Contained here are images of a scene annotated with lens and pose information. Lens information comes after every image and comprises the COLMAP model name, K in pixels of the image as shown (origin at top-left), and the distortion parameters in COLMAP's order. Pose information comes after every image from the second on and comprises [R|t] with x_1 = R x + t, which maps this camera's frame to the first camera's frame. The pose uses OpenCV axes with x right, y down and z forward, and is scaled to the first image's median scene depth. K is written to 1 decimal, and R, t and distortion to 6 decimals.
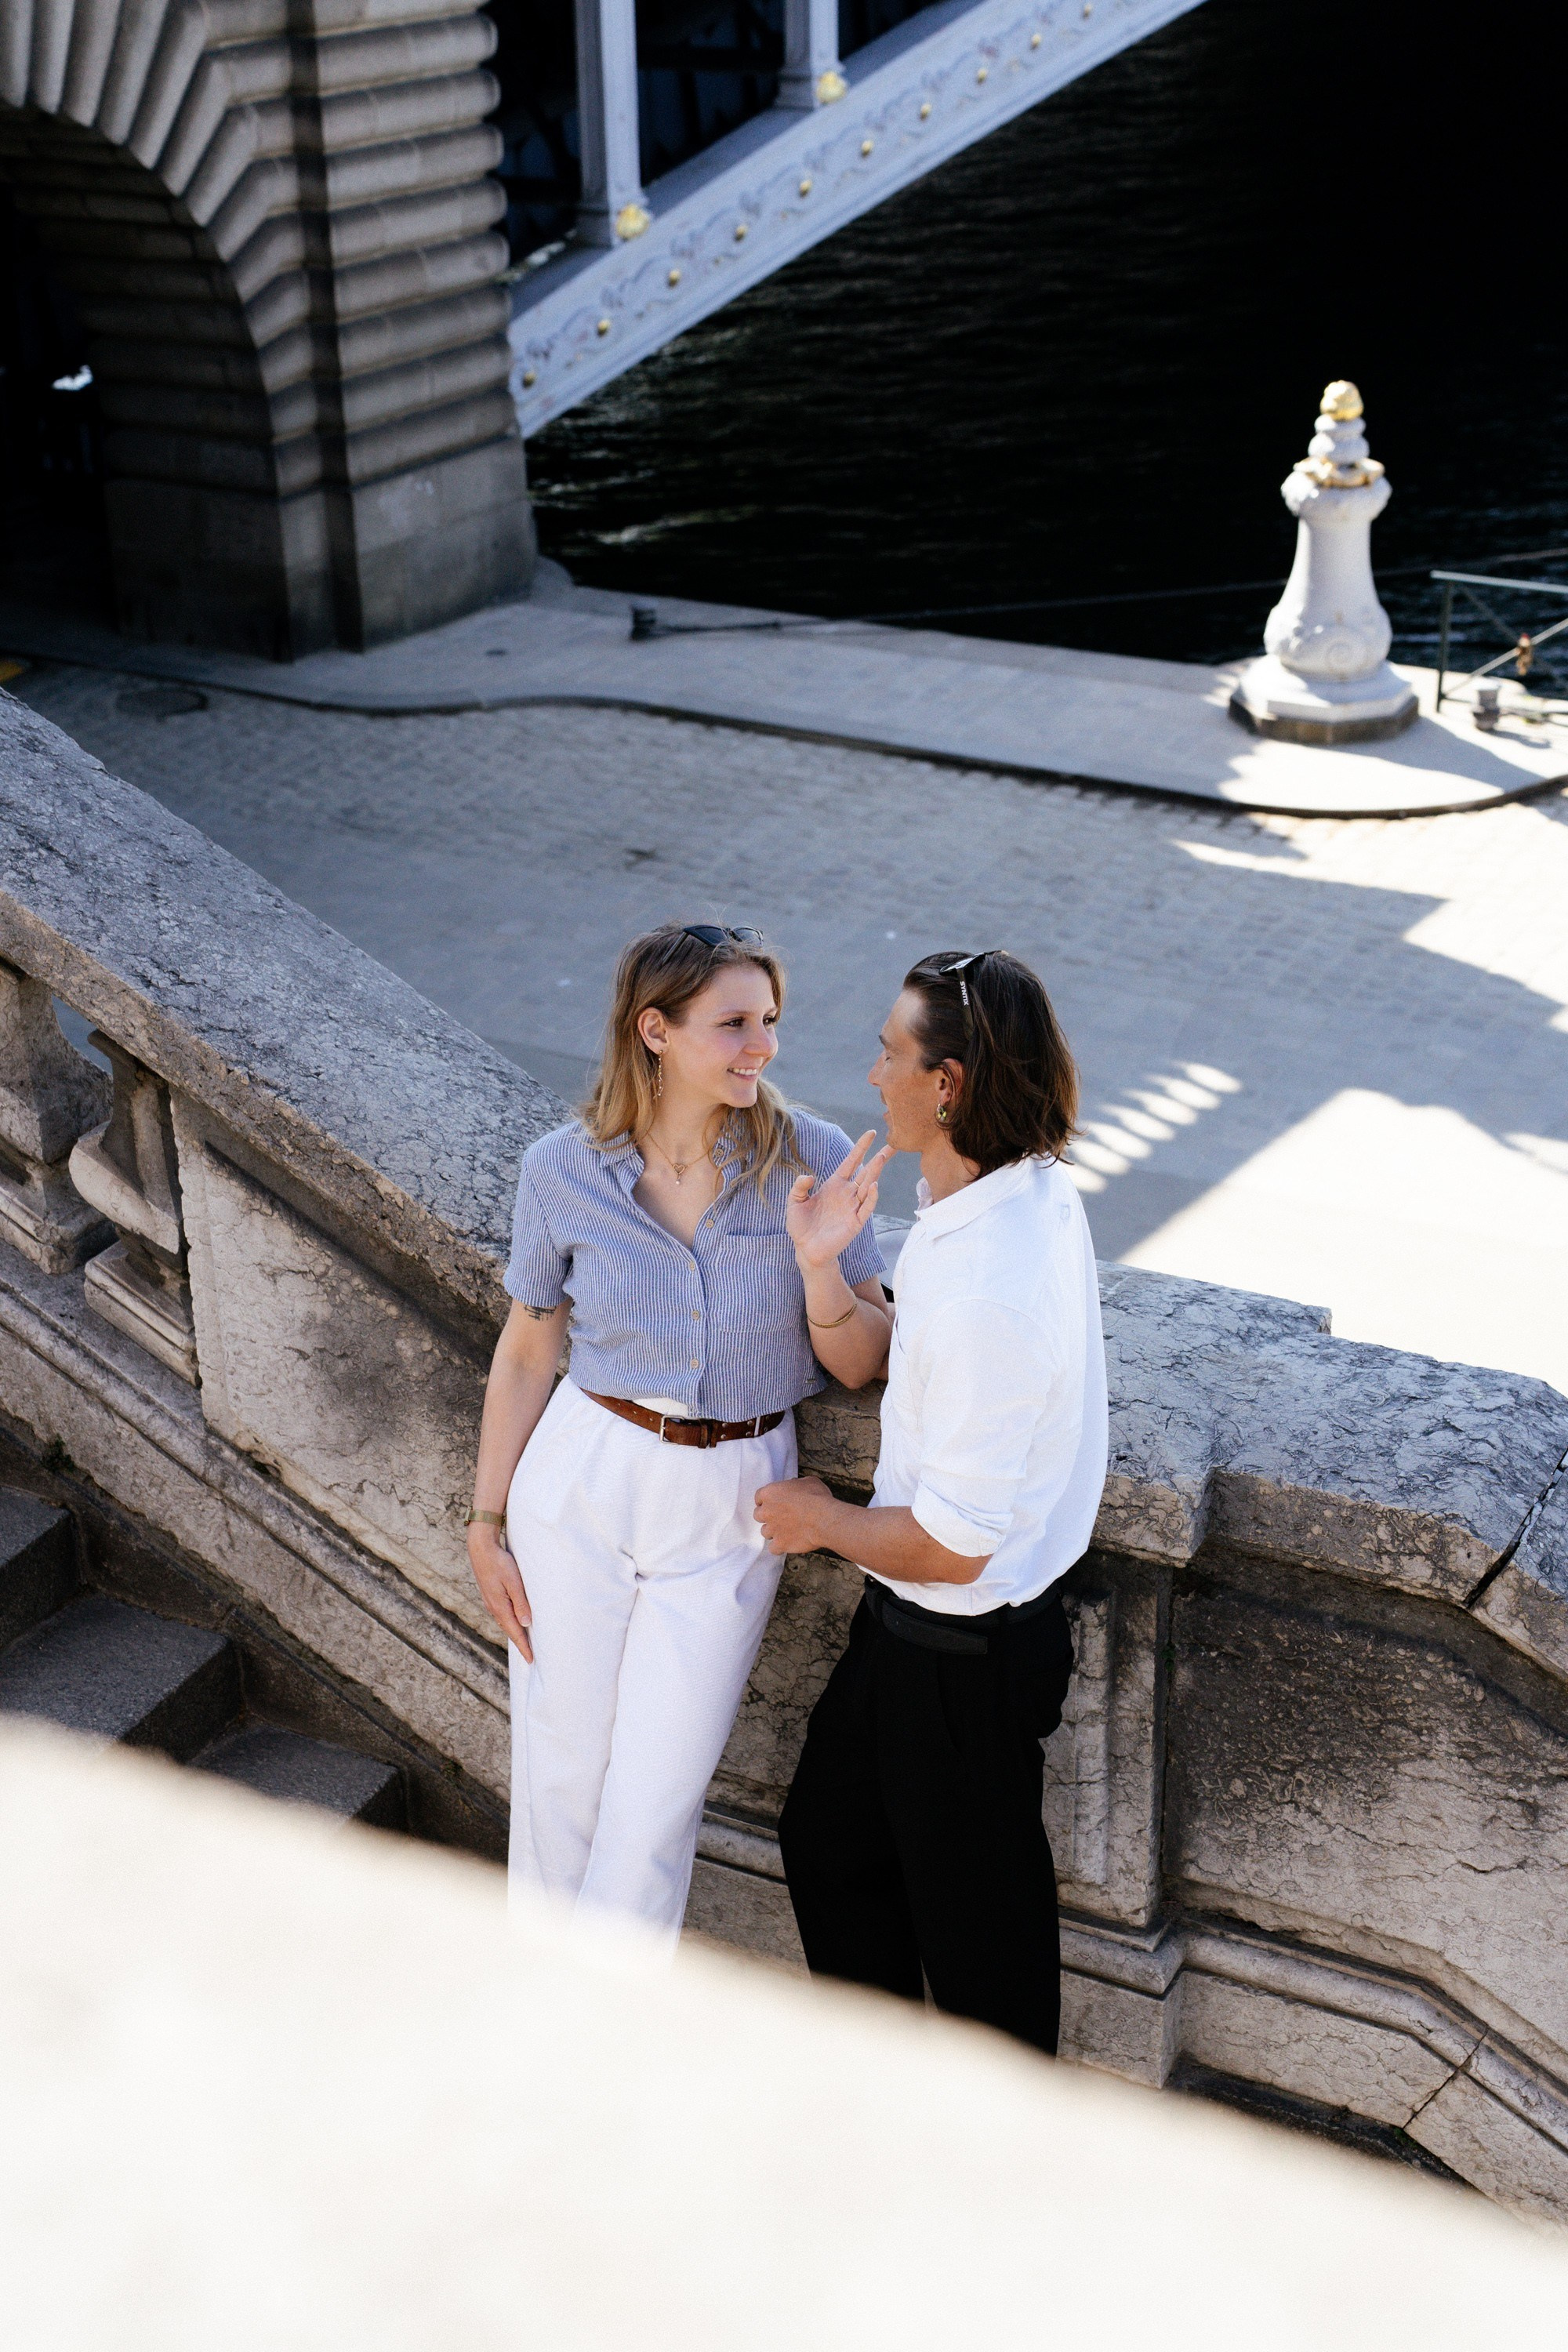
lens RADIAL K [[3712.4, 0, 911.9], [0, 3712.4, 1146.2], [0, 0, 1]] dist [0.005659, -0.023072]
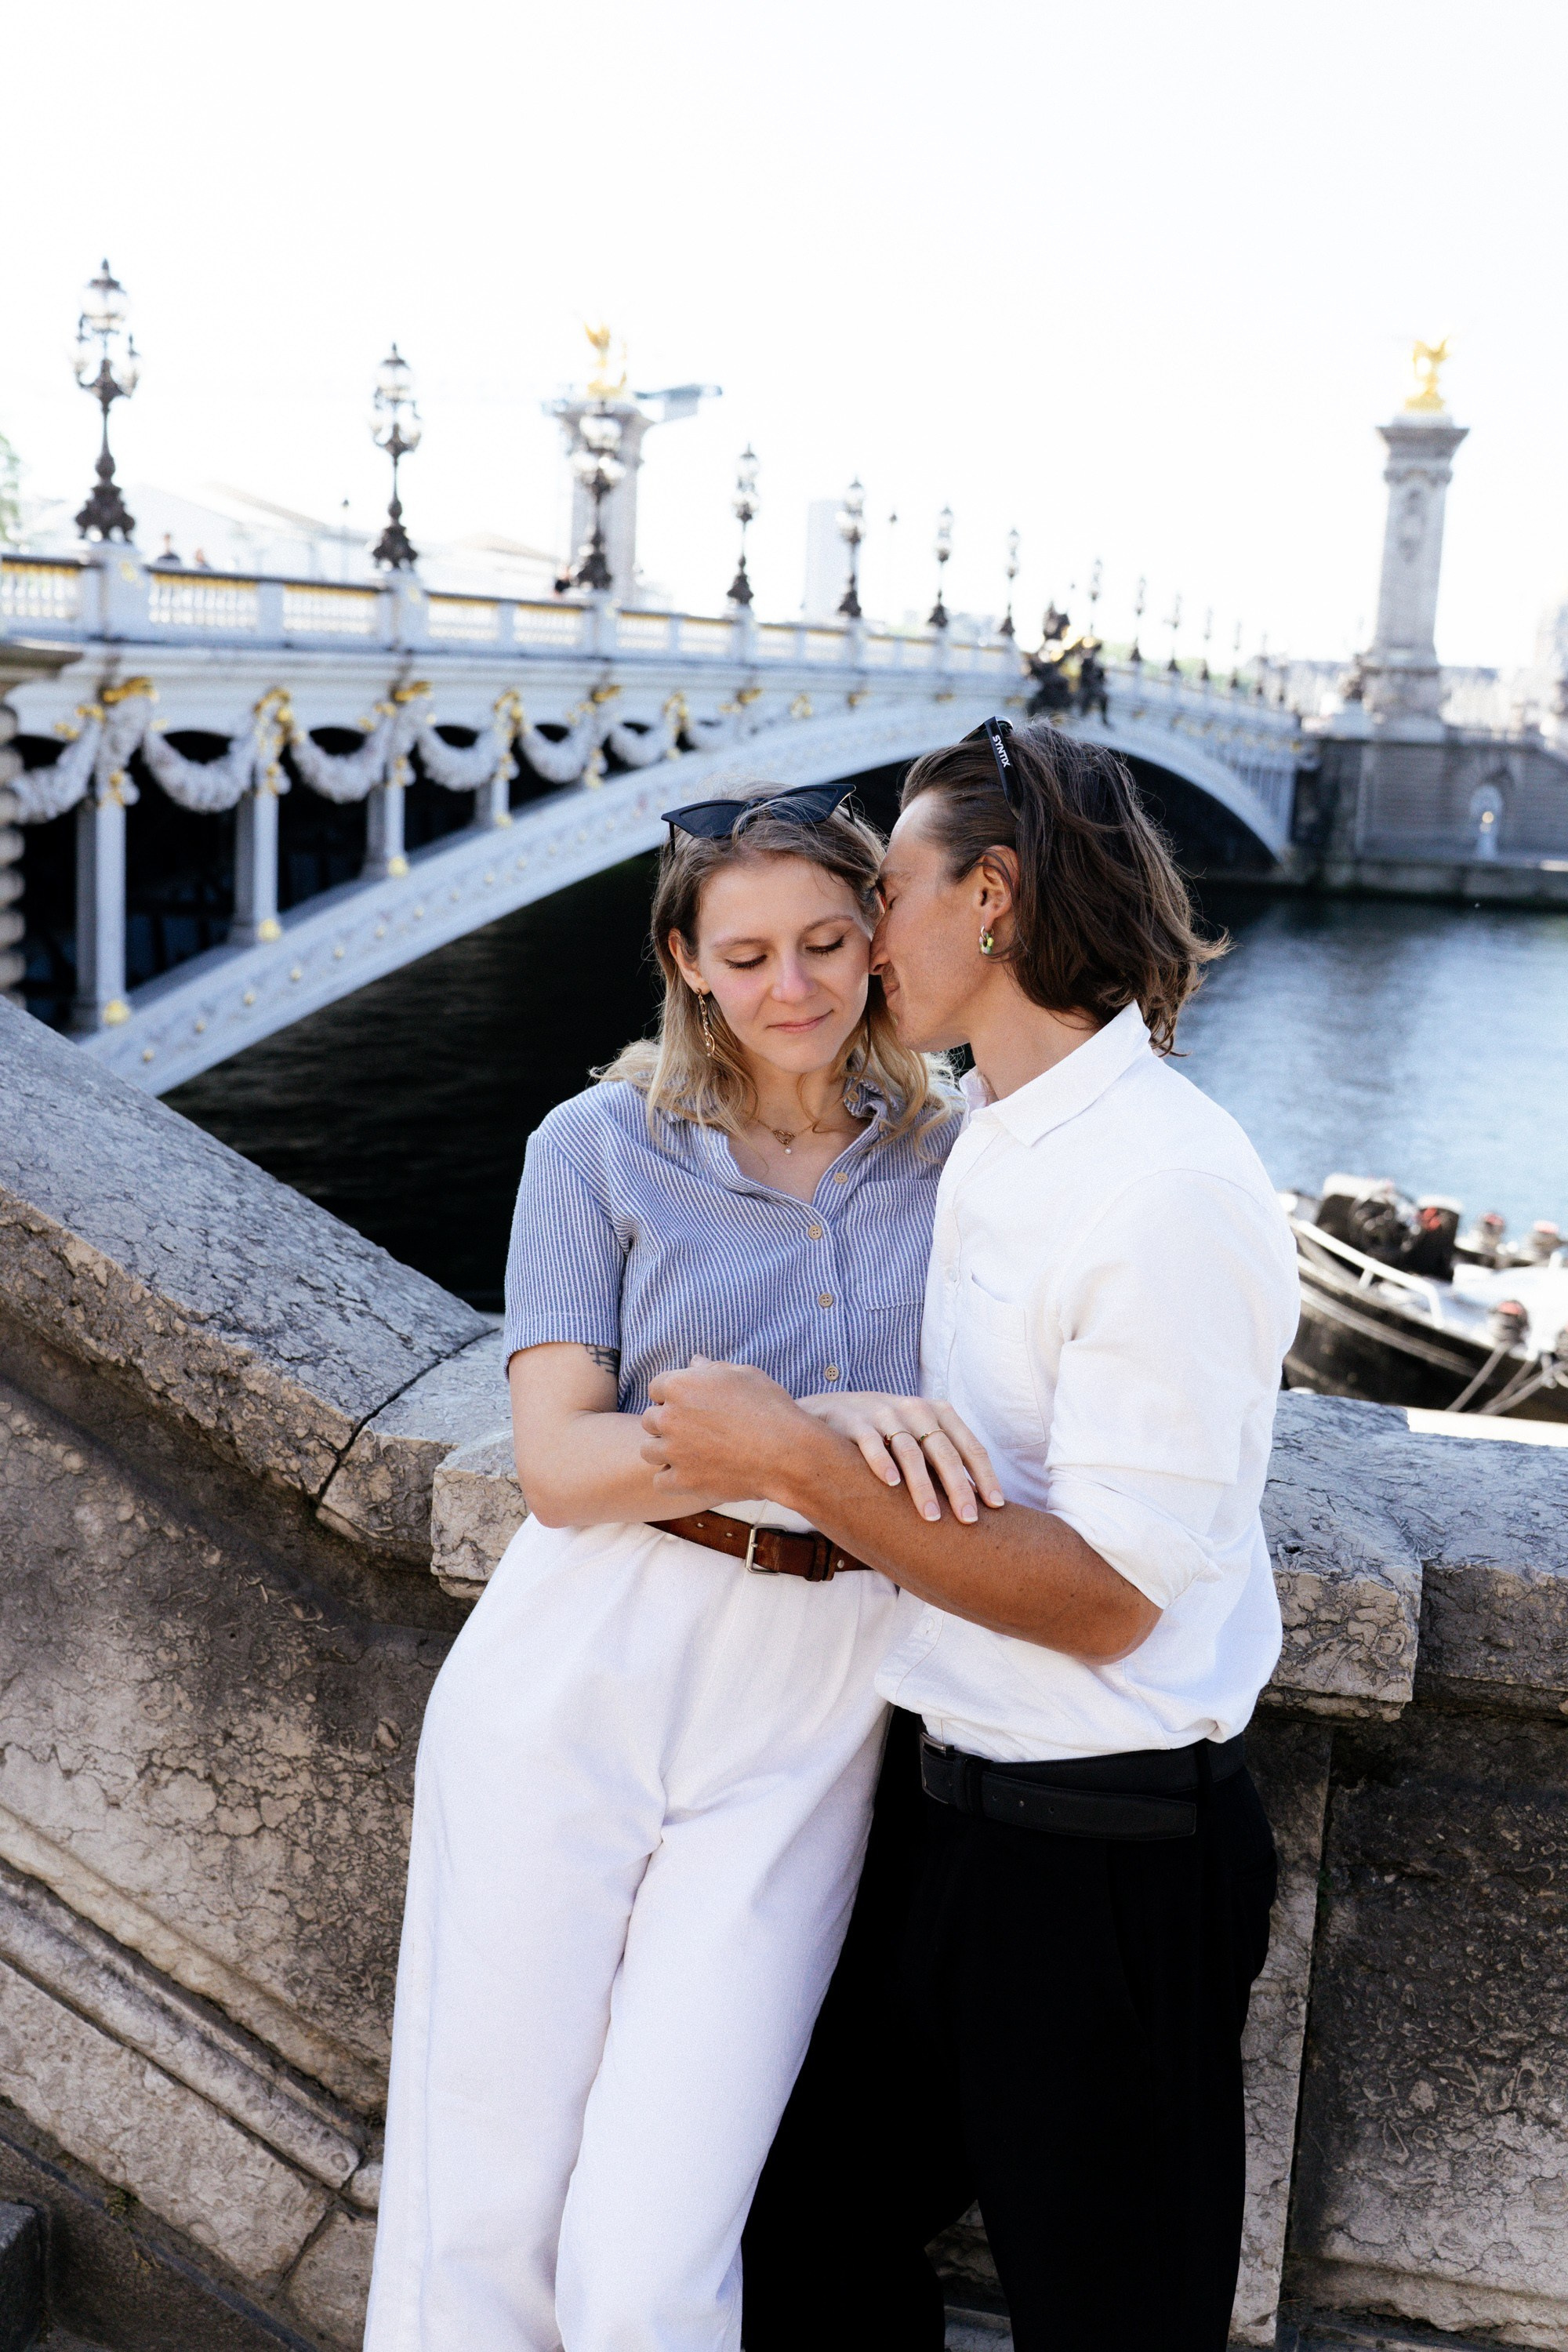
lens RADIAL K [[2336.0, 0, 784.0], [0, 2336.0, 1176.0], [0, 0, 1]] dist [-0.009084, -0.010335]
pose [[0.971519, 0.017354, 0.236327, -0.117356], [0.048638, 0.961477, -0.270549, 0.116824], [-0.231918, 0.274338, 0.933248, 0.569804]]
